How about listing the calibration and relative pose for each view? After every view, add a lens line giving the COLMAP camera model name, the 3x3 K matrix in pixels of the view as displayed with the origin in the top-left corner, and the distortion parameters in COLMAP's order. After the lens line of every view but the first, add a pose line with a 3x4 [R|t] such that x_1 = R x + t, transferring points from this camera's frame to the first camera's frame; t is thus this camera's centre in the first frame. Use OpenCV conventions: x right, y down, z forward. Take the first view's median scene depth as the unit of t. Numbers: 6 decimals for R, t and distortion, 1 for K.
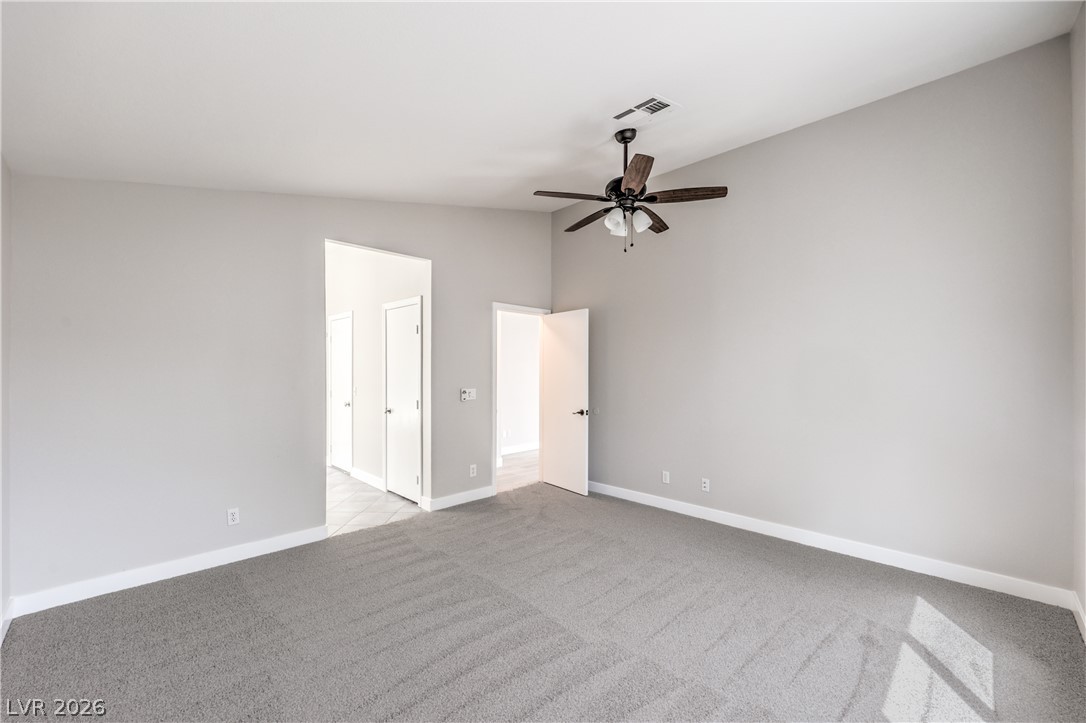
lens RADIAL K [[440.5, 0, 552.8], [0, 440.5, 360.0], [0, 0, 1]] dist [-0.006498, 0.001390]
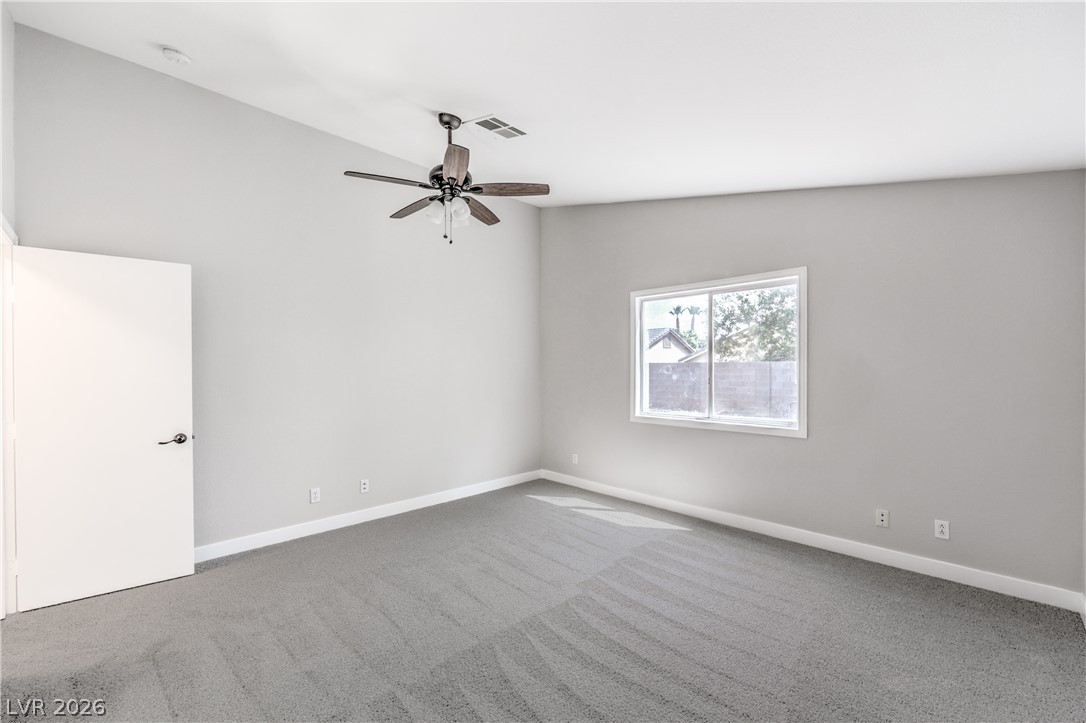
lens RADIAL K [[440.5, 0, 539.3], [0, 440.5, 372.6], [0, 0, 1]] dist [-0.006498, 0.001390]
pose [[0.023023, -0.012015, 0.999663, -0.833563], [-0.016577, 0.999786, 0.012398, 0.023611], [-0.999597, -0.016857, 0.022819, 0.826130]]
